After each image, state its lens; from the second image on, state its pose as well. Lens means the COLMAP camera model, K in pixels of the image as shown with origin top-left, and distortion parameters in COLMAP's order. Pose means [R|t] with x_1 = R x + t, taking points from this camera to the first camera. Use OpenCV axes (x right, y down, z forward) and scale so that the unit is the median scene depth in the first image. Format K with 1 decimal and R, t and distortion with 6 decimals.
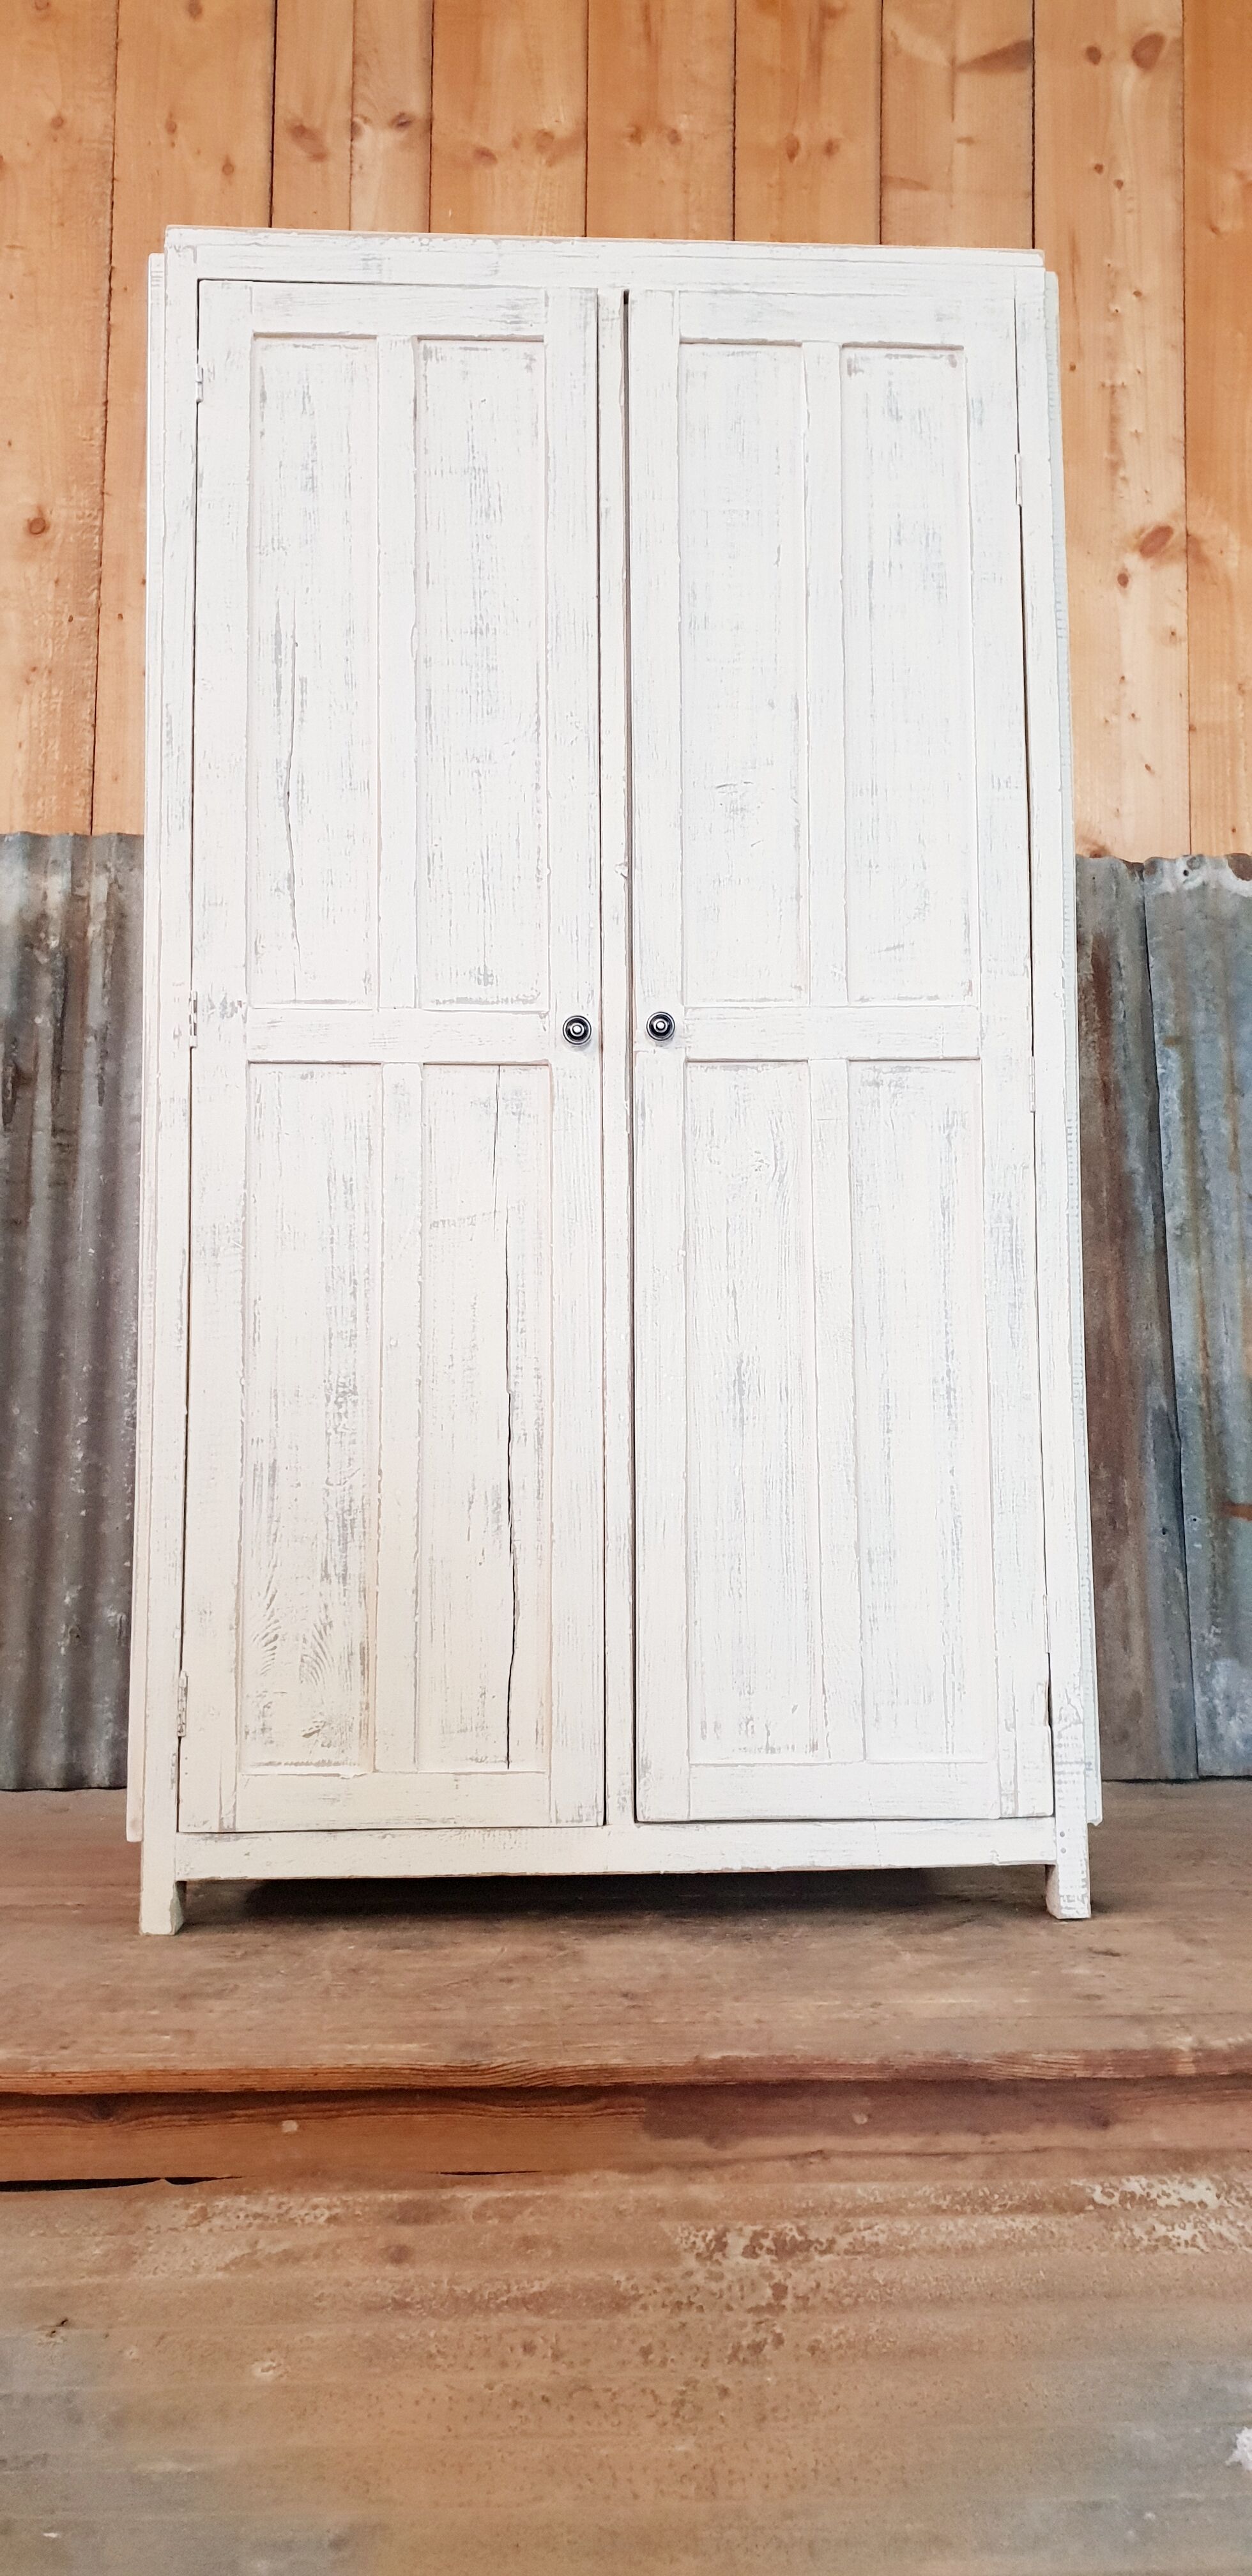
lens RADIAL K [[2008.0, 0, 661.6], [0, 2008.0, 1297.4], [0, 0, 1]] dist [0.016397, 0.006331]
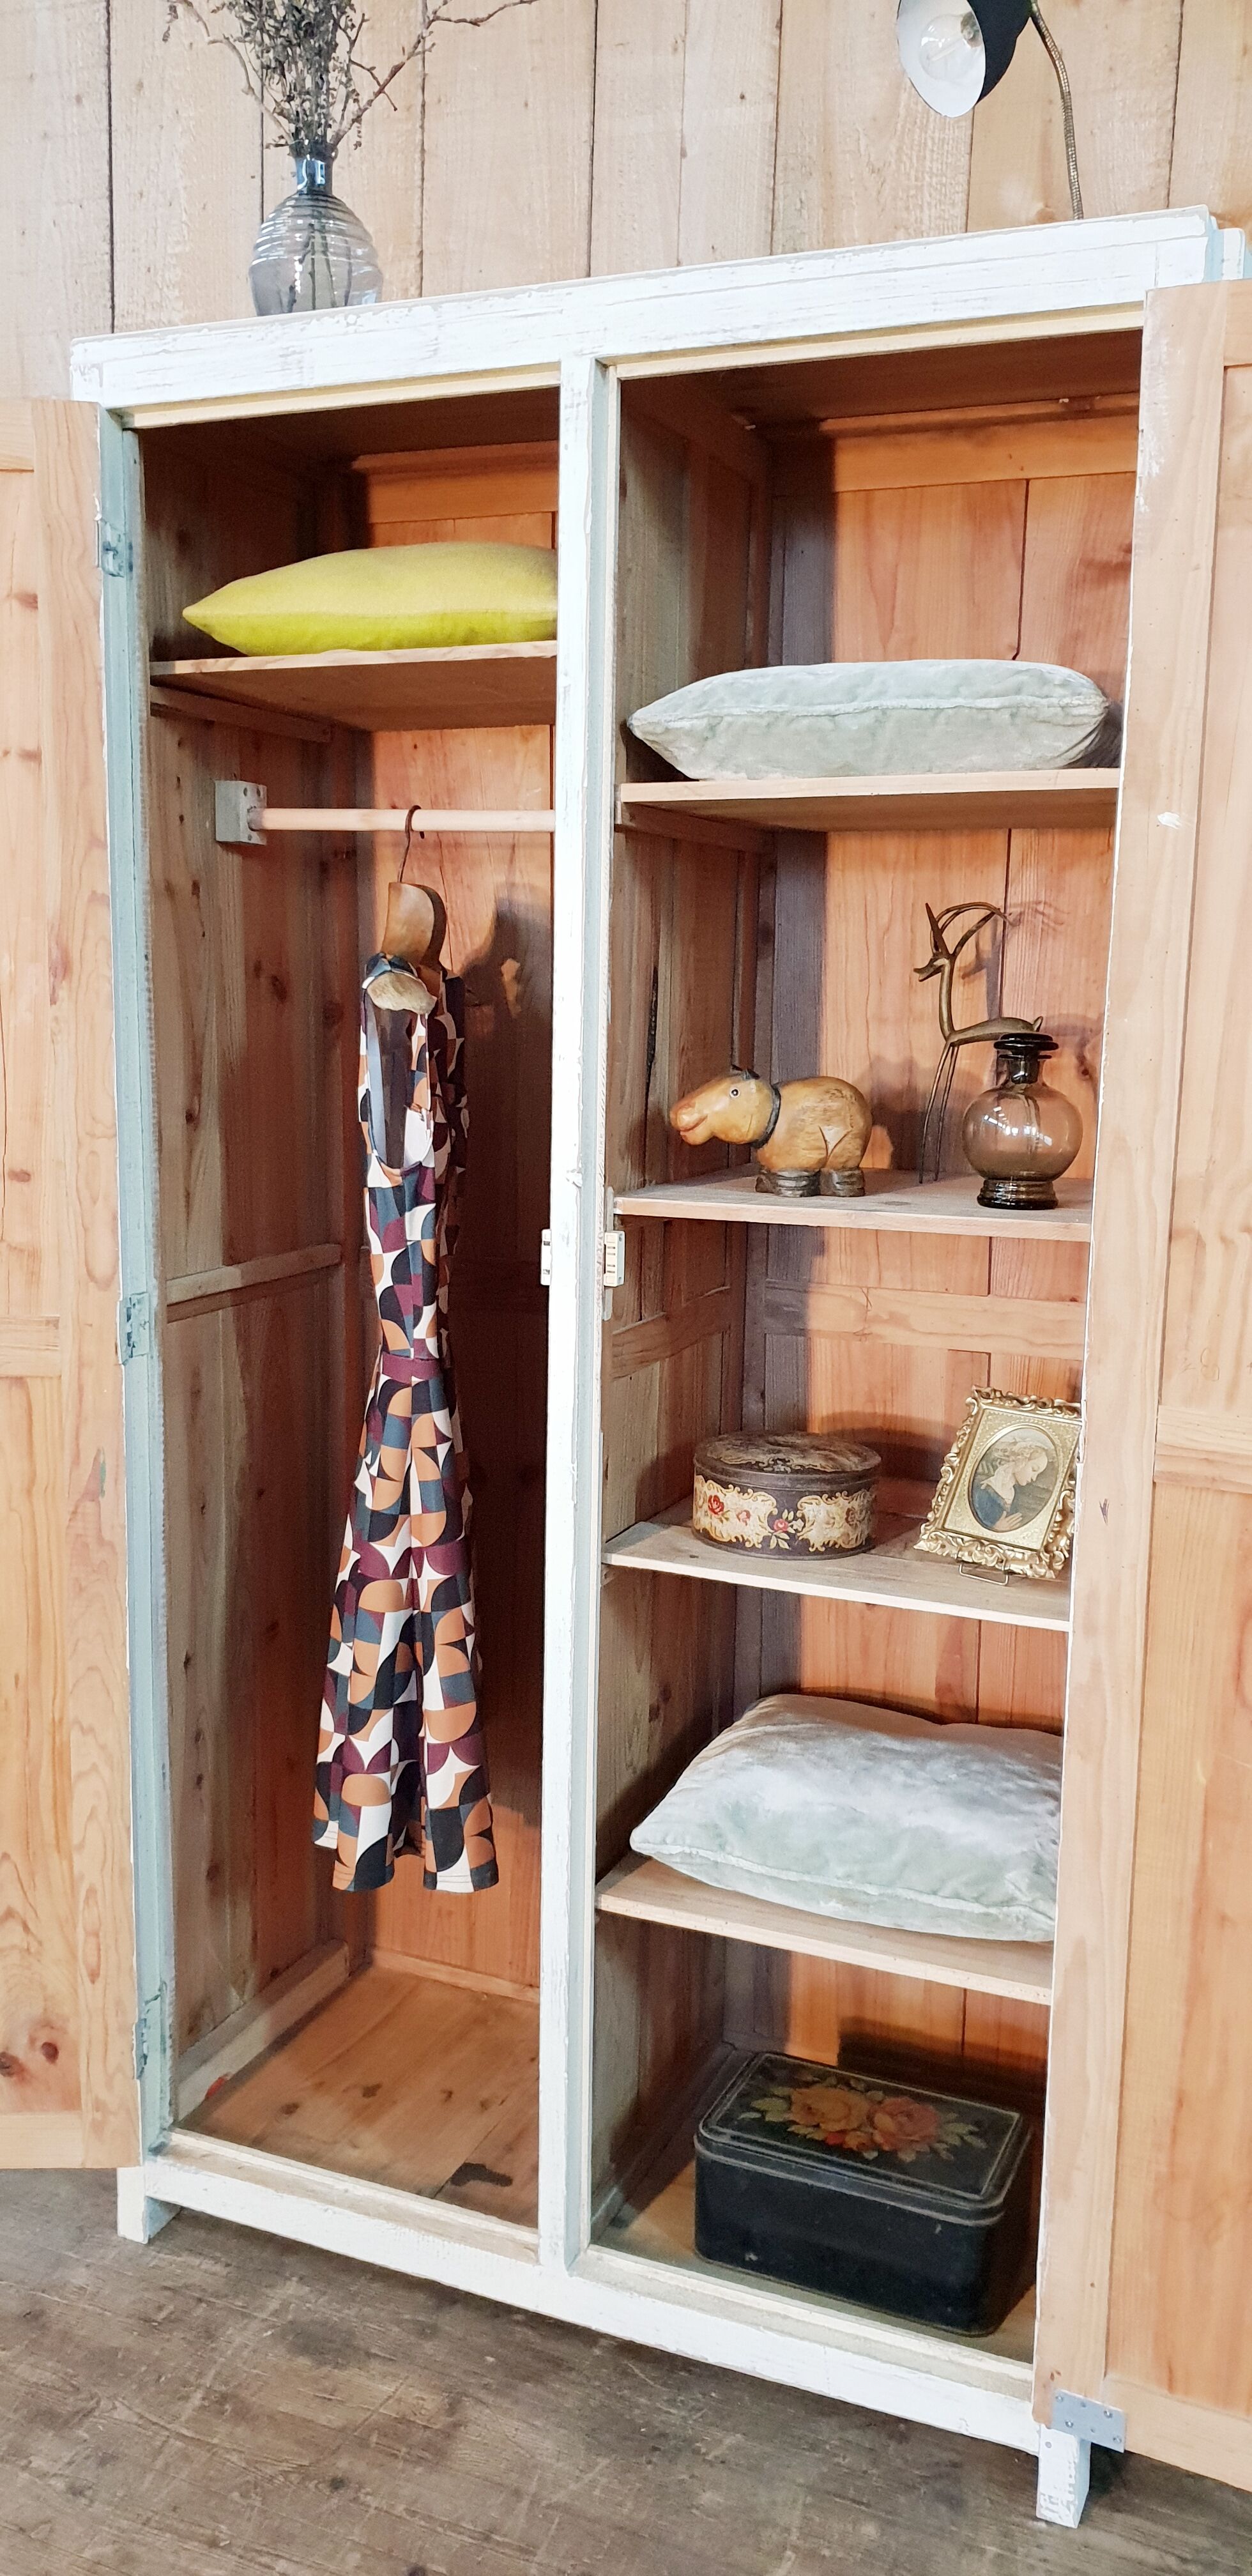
lens RADIAL K [[2005.7, 0, 649.3], [0, 2005.7, 1288.6], [0, 0, 1]] dist [-0.005652, 0.031333]
pose [[0.909384, 0.086689, -0.406823, 0.327606], [0.012330, 0.971994, 0.234681, -0.351612], [0.415774, -0.218431, 0.882848, 0.309128]]
